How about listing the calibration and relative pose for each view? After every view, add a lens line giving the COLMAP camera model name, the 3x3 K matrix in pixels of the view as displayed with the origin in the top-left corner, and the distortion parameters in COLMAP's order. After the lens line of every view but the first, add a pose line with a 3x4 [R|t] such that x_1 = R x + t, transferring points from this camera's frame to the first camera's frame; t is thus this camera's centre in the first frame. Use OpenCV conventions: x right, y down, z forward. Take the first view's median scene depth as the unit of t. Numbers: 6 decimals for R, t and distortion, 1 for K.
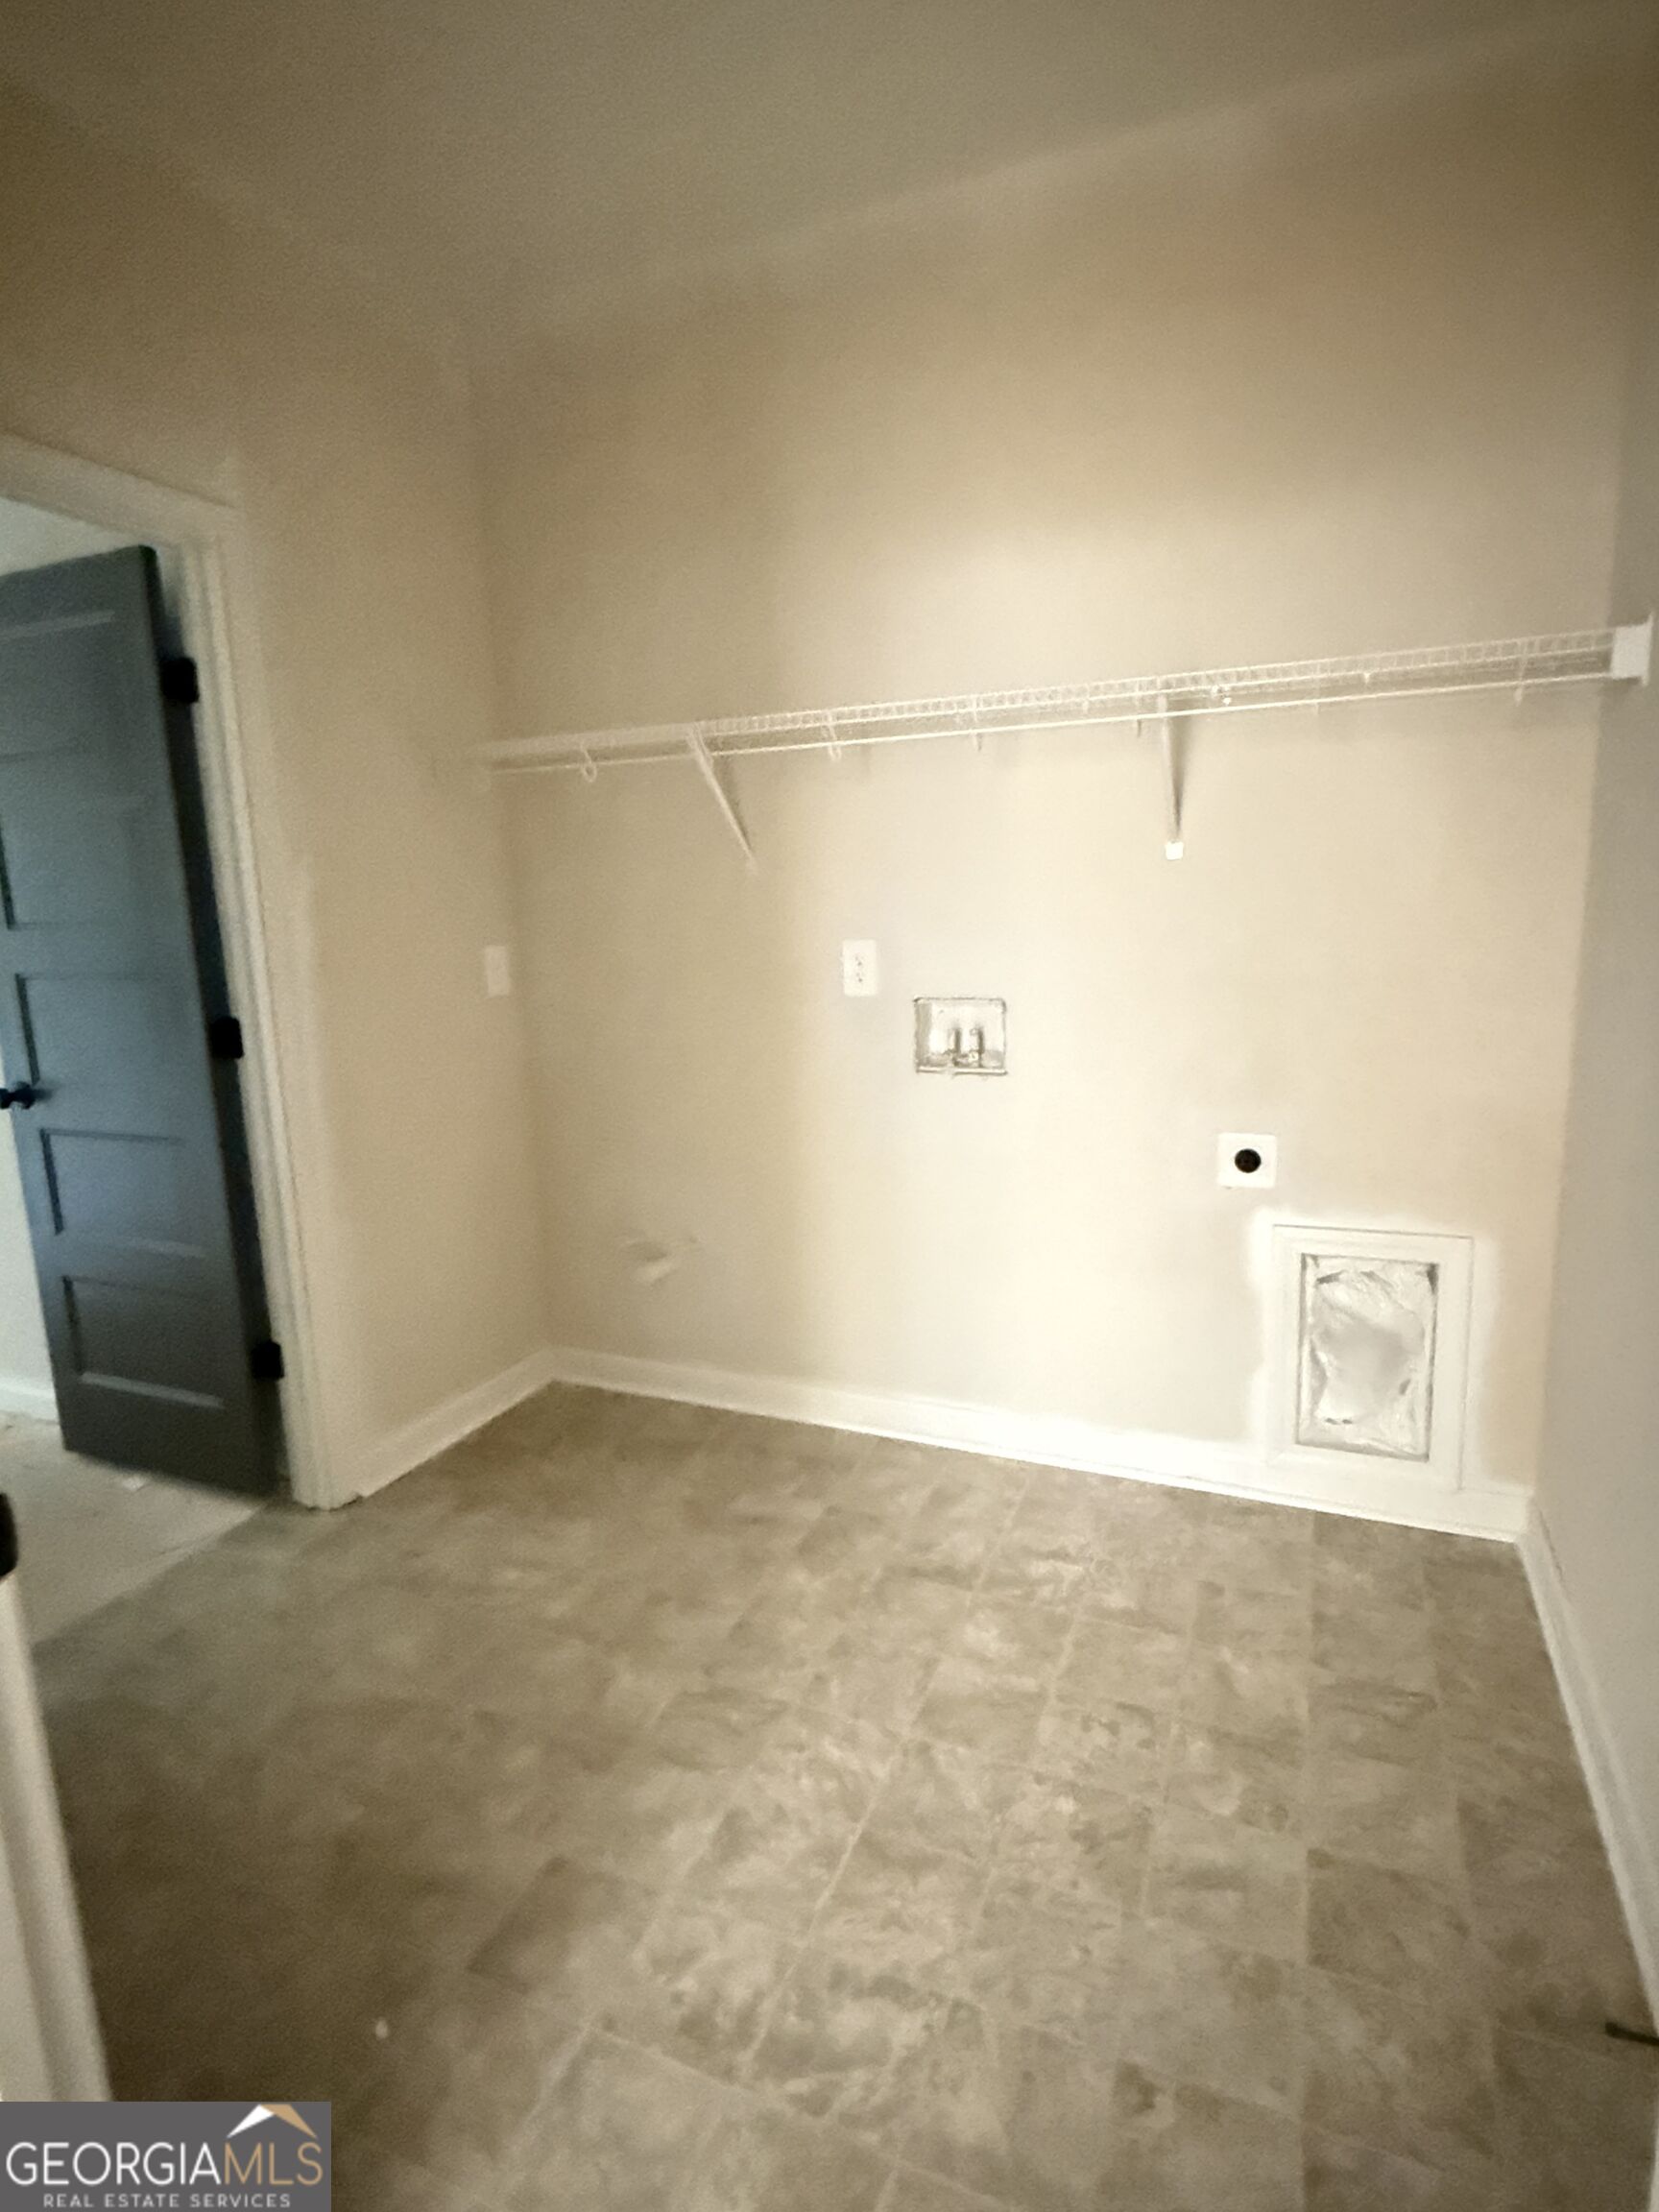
lens RADIAL K [[1127.1, 0, 836.4], [0, 1127.1, 1111.0], [0, 0, 1]] dist [-0.003578, 0.001805]
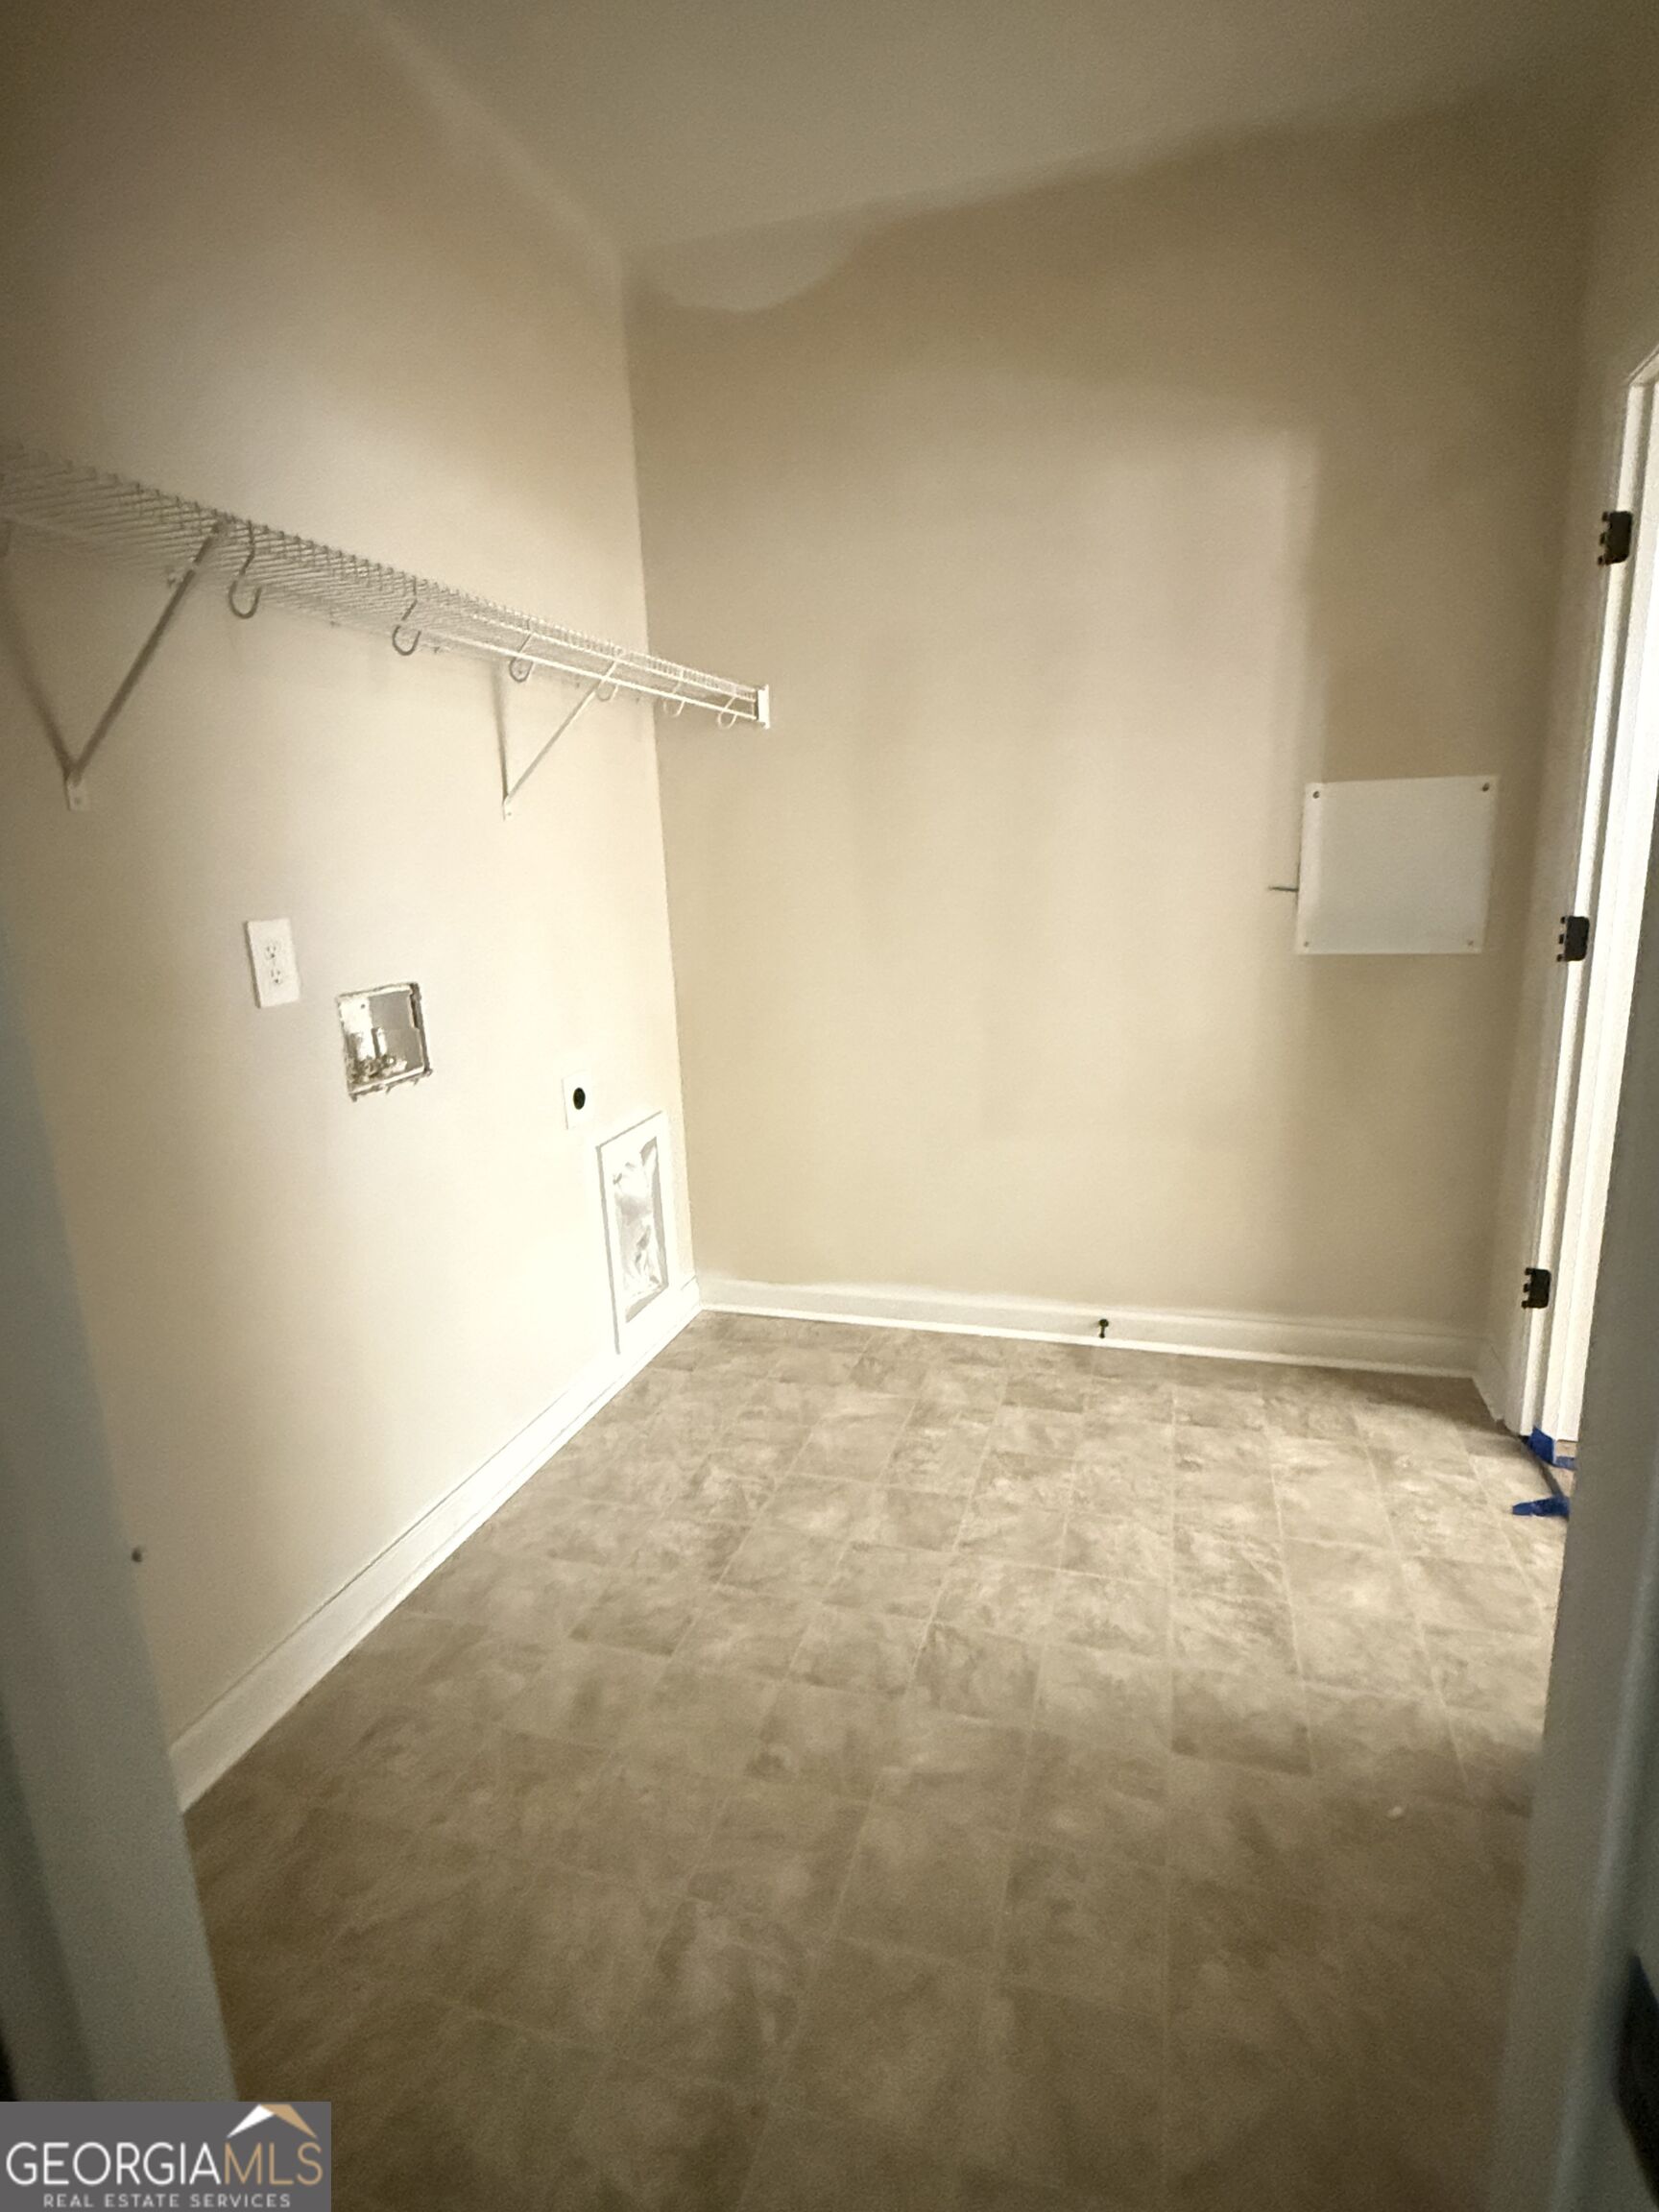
lens RADIAL K [[1127.1, 0, 835.2], [0, 1127.1, 1099.1], [0, 0, 1]] dist [-0.003578, 0.001805]
pose [[-0.100821, -0.183755, 0.977788, -0.995842], [0.226506, 0.952747, 0.202405, -0.162392], [-0.968778, 0.241881, -0.054435, 1.083969]]
